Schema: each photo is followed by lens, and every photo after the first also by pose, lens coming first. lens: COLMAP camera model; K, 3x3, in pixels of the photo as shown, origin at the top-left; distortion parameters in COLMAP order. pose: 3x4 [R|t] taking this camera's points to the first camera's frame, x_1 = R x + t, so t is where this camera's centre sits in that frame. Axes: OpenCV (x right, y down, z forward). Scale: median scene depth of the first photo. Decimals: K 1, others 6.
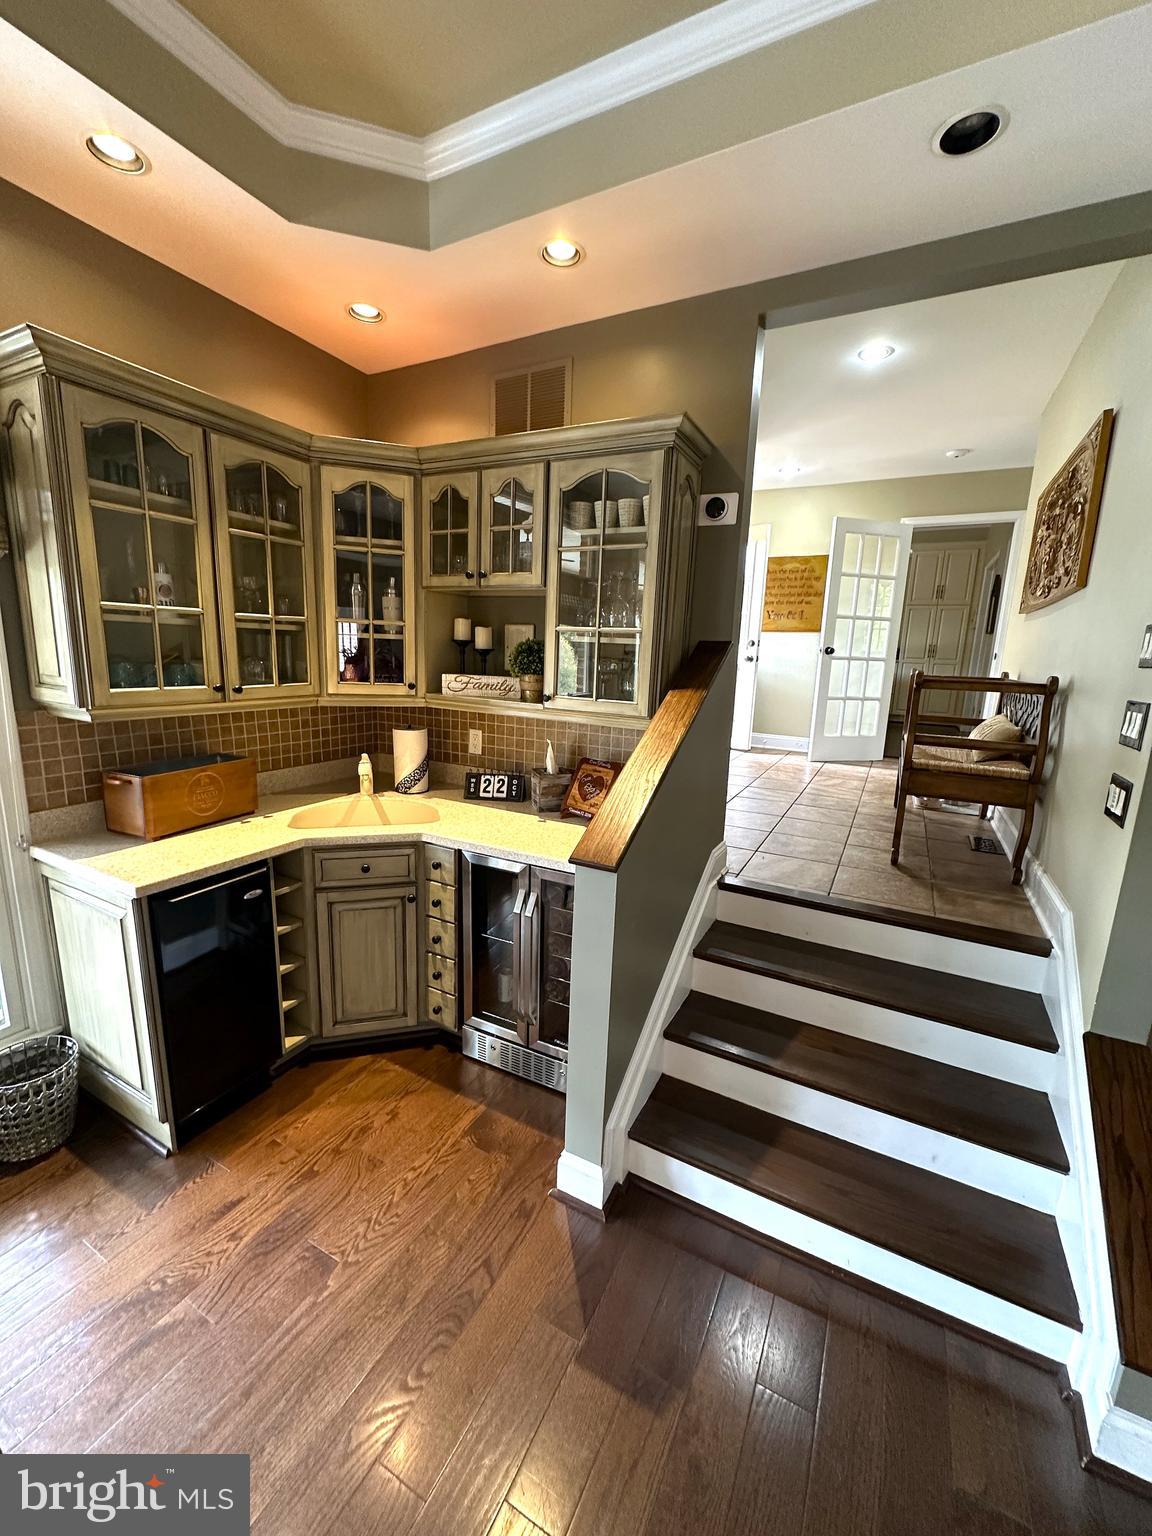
lens RADIAL K [[615.6, 0, 574.8], [0, 615.6, 768.0], [0, 0, 1]] dist [-0.001142, -0.000084]
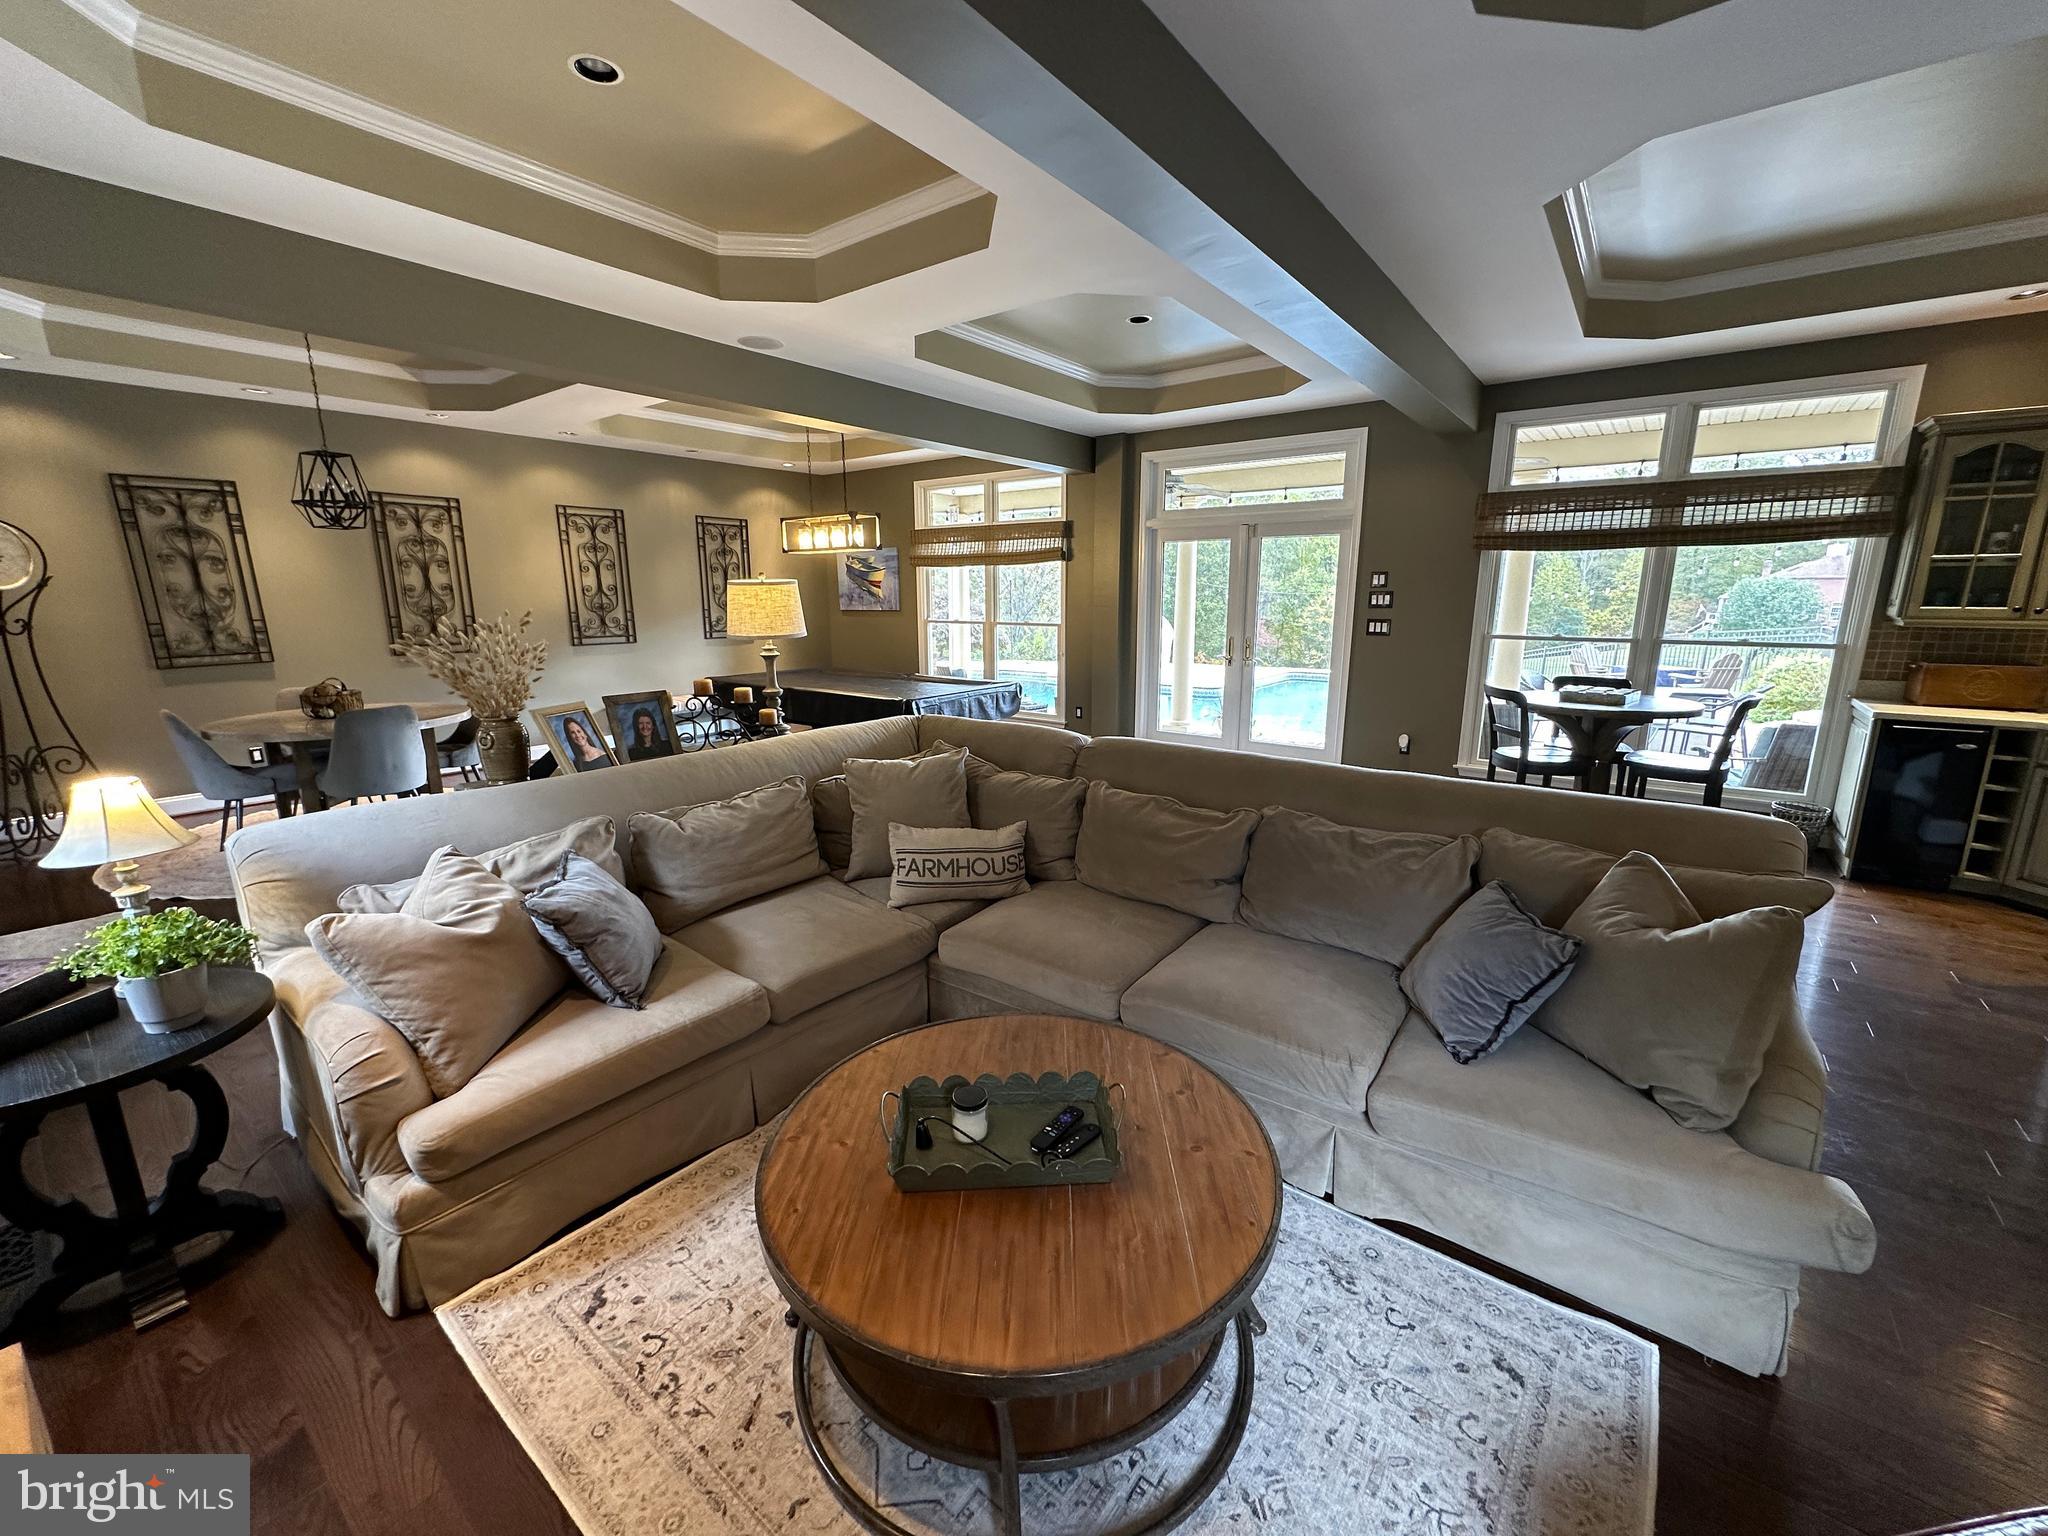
lens RADIAL K [[820.8, 0, 1019.4], [0, 820.8, 768.7], [0, 0, 1]] dist [-0.001142, -0.000084]
pose [[-0.170727, 0.171870, -0.970213, 1.838182], [-0.195818, 0.959110, 0.204361, 0.308706], [0.965664, 0.224876, -0.130091, -0.958067]]
